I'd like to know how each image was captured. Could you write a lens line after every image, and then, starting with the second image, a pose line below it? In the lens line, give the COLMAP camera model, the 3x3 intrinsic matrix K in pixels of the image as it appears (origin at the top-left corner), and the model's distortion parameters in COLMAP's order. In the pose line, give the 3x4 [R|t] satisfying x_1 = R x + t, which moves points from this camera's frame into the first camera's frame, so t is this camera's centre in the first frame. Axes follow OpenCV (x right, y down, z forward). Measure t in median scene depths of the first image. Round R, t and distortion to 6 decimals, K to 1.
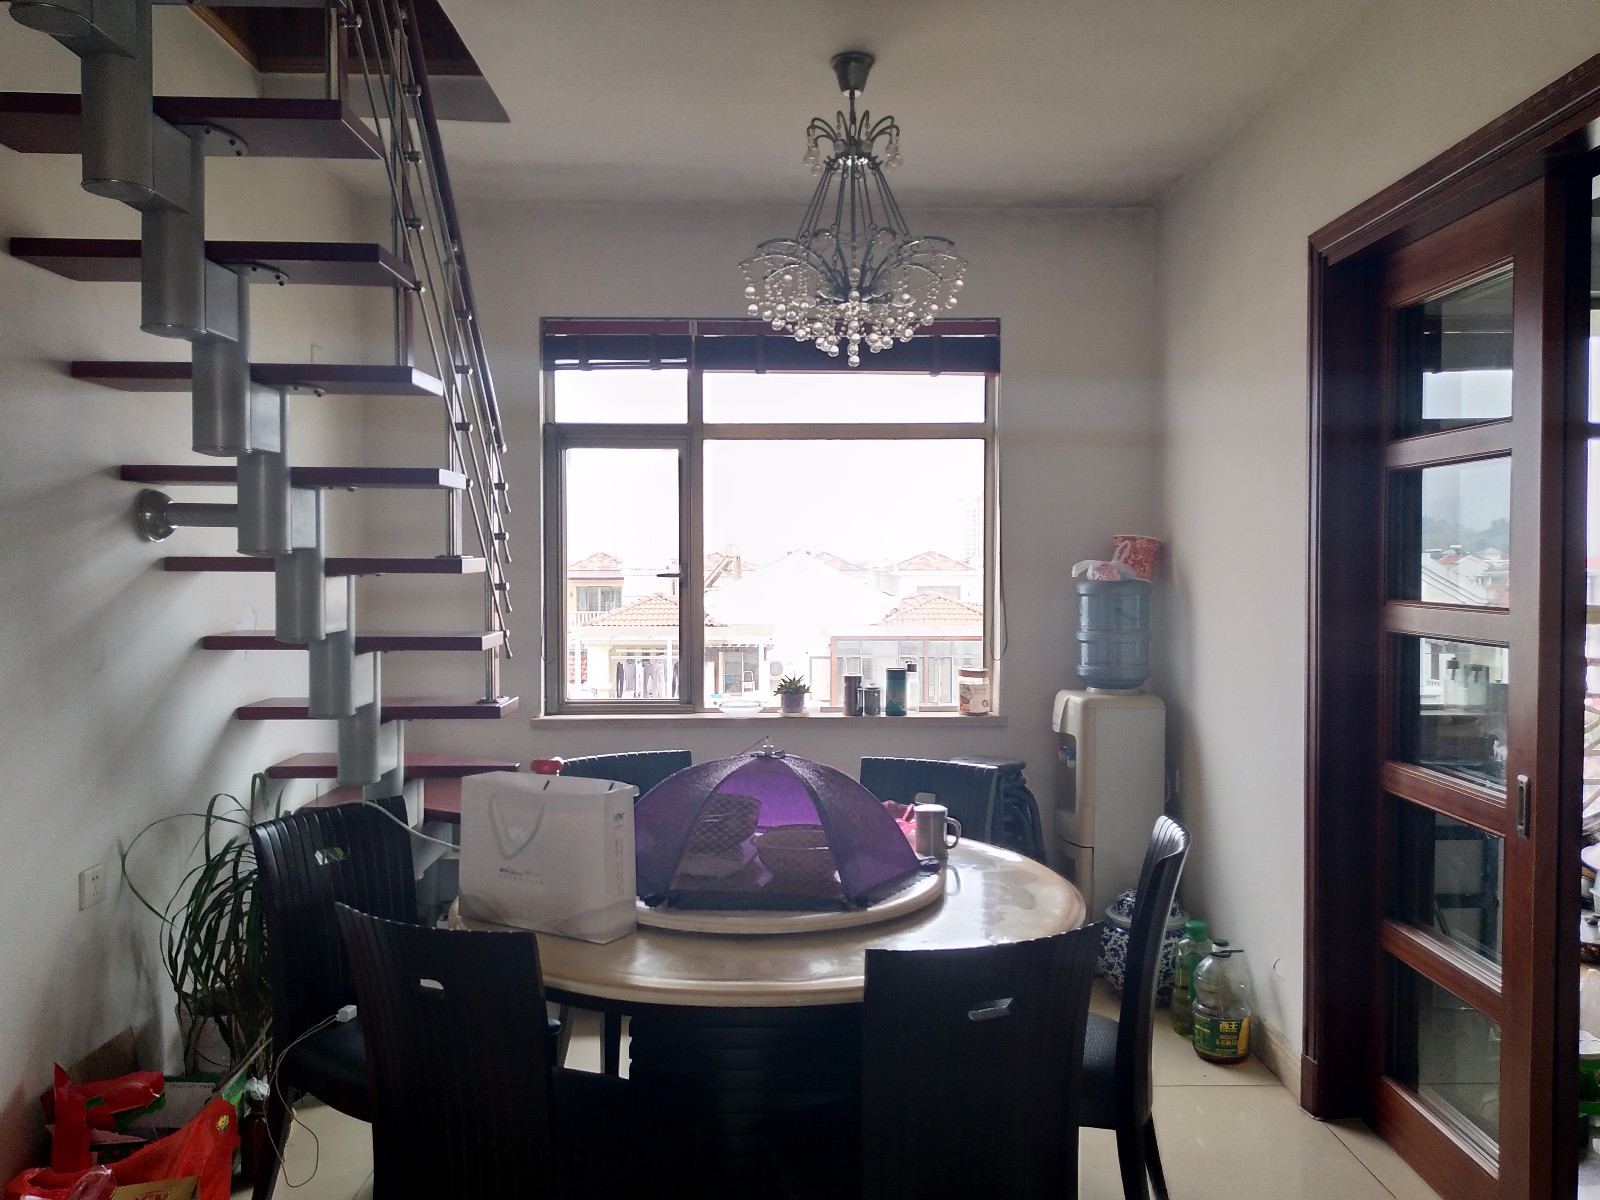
lens RADIAL K [[1208.0, 0, 800.0], [0, 1208.0, 600.0], [0, 0, 1]] dist [0.078740, -0.002022]
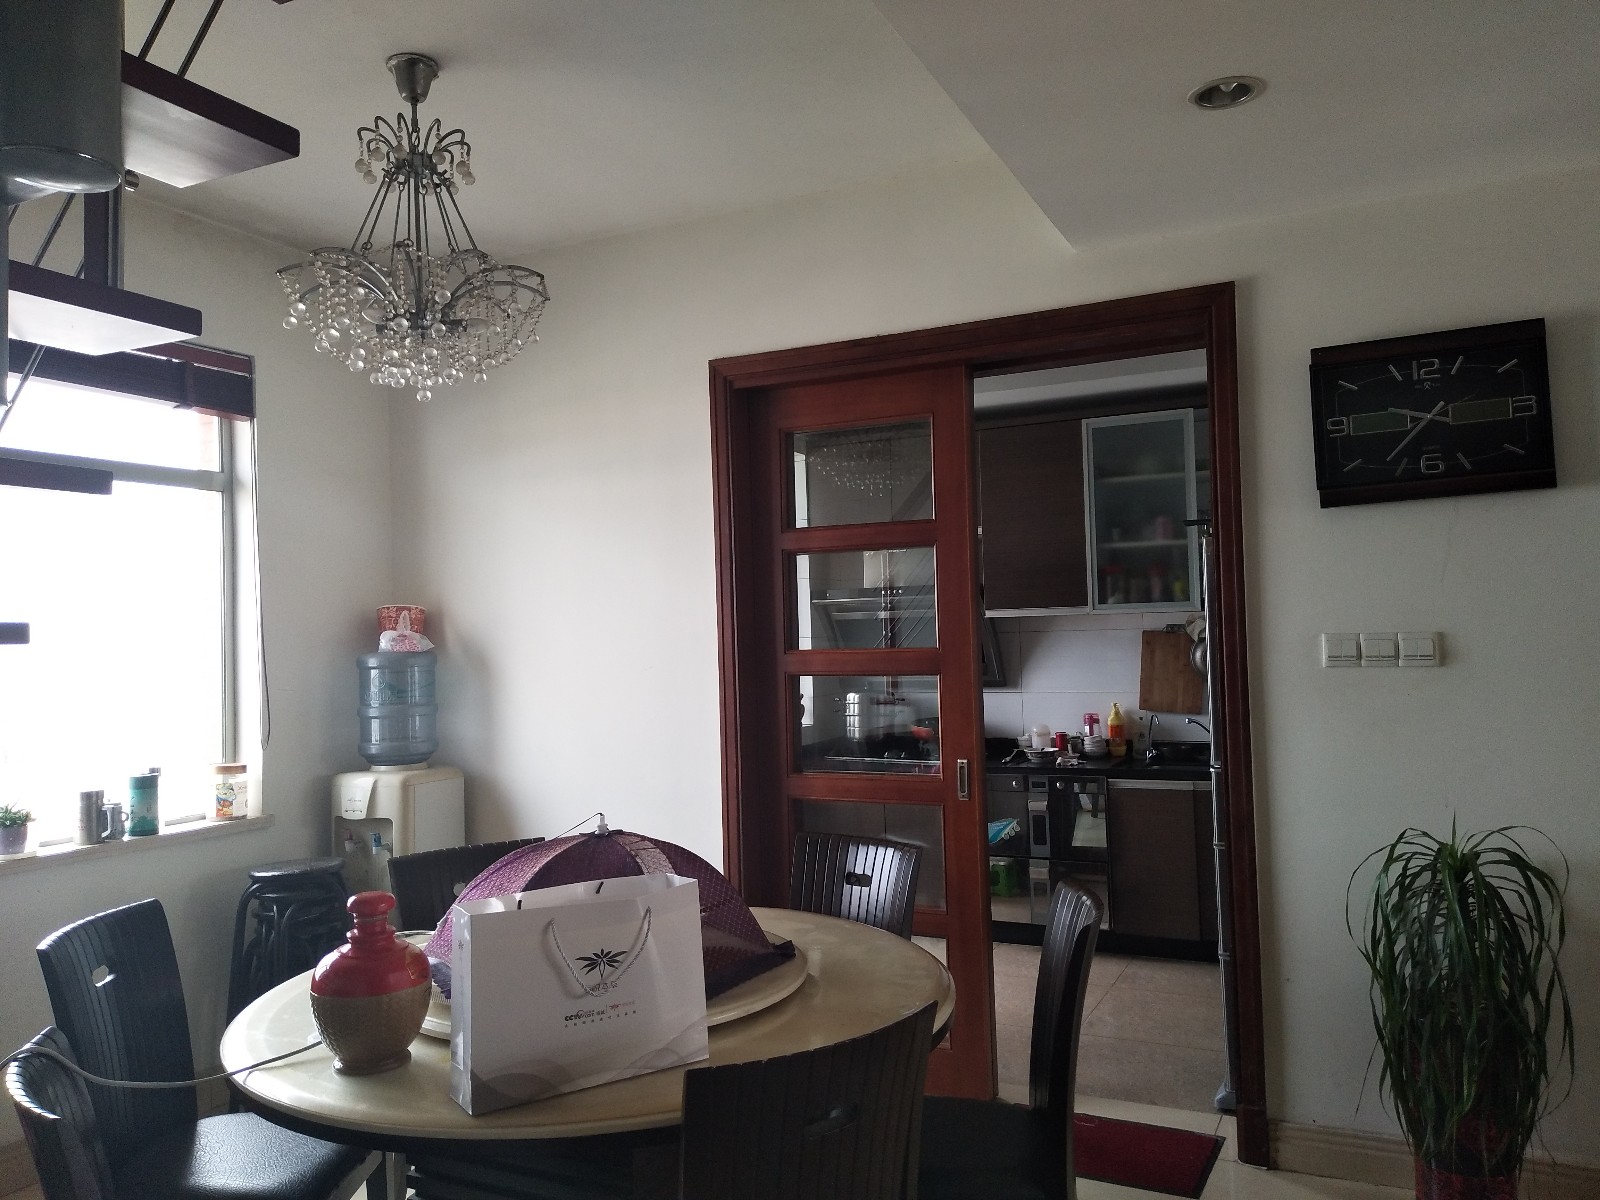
lens RADIAL K [[1208.0, 0, 800.0], [0, 1208.0, 600.0], [0, 0, 1]] dist [0.078740, -0.002022]
pose [[0.473380, 0.013008, 0.880762, -0.439626], [0.053477, 0.997622, -0.043476, 0.001969], [-0.879234, 0.067681, 0.471558, 0.258875]]
